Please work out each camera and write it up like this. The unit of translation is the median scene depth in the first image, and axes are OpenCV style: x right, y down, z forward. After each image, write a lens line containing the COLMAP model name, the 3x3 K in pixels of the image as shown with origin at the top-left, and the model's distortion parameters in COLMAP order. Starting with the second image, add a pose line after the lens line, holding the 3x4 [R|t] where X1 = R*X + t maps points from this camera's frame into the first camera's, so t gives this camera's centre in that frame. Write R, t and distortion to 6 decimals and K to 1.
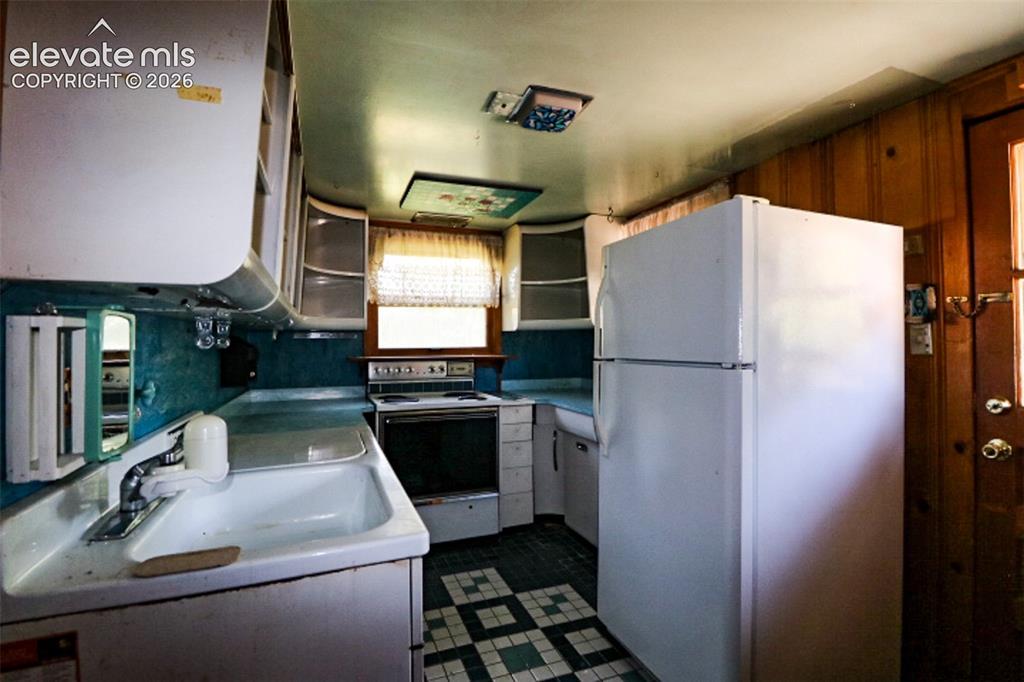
lens RADIAL K [[473.9, 0, 508.4], [0, 473.9, 338.5], [0, 0, 1]] dist [-0.012163, -0.007001]
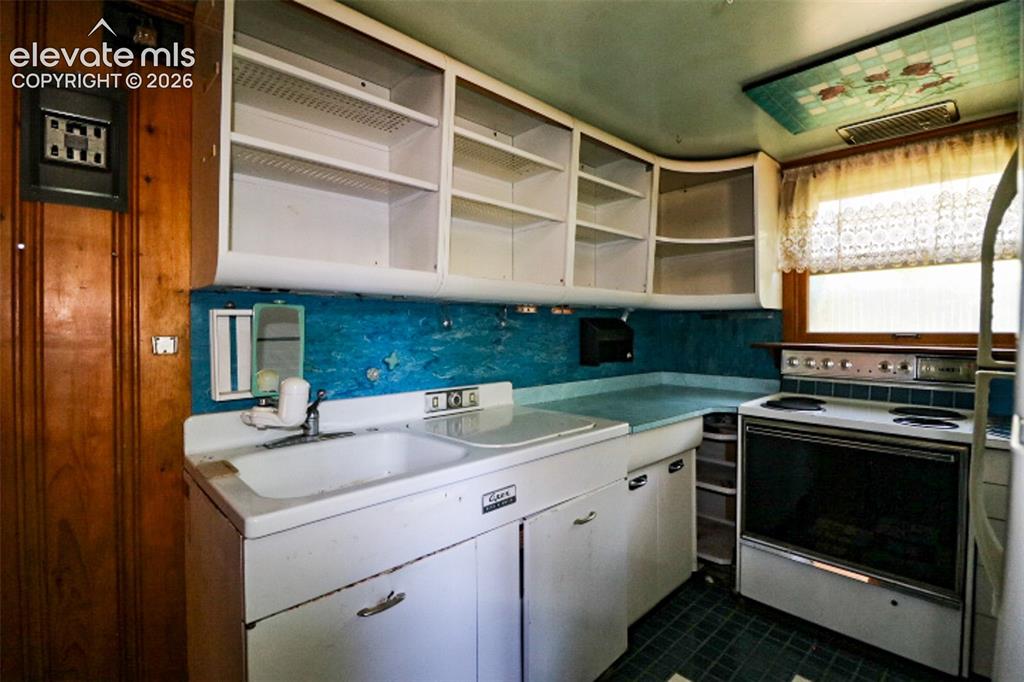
lens RADIAL K [[473.9, 0, 508.9], [0, 473.9, 337.1], [0, 0, 1]] dist [-0.012163, -0.007001]
pose [[0.367178, 0.023804, -0.929846, 0.242379], [0.007869, 0.999557, 0.028696, 0.003584], [0.930118, -0.017853, 0.366828, 0.301888]]
